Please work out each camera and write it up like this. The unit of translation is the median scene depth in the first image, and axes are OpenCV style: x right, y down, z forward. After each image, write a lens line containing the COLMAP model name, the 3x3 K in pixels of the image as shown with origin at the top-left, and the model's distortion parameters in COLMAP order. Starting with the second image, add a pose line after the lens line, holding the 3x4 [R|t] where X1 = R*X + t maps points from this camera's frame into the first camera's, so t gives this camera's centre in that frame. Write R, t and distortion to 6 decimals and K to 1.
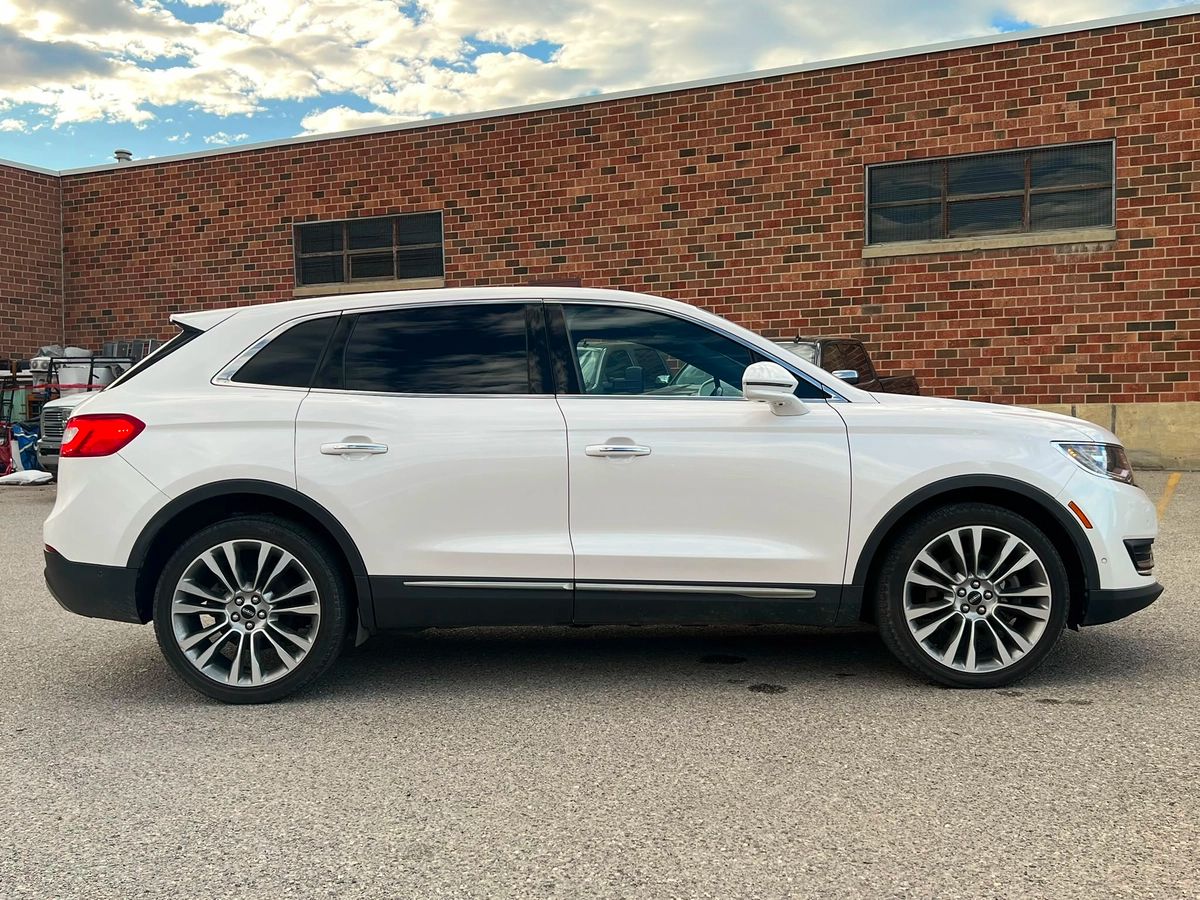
lens RADIAL K [[1124.7, 0, 595.1], [0, 1124.7, 475.6], [0, 0, 1]] dist [0.043613, 0.000000]
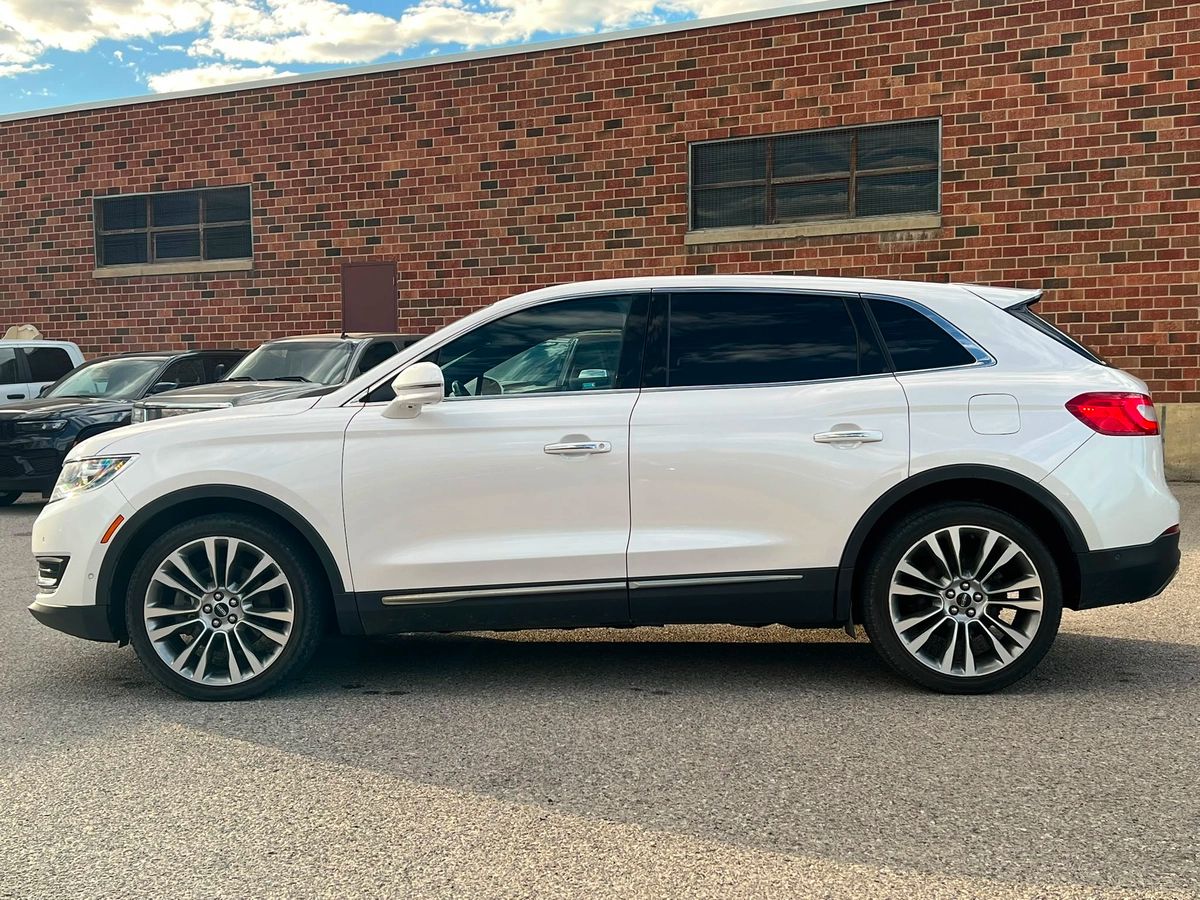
lens RADIAL K [[1397.5, 0, 591.1], [0, 1397.5, 463.2], [0, 0, 1]] dist [0.076462, 0.000000]
pose [[0.999650, 0.004951, -0.026002, 0.187217], [-0.005239, 0.999926, -0.011011, -0.003036], [0.025945, 0.011143, 0.999601, -0.126205]]
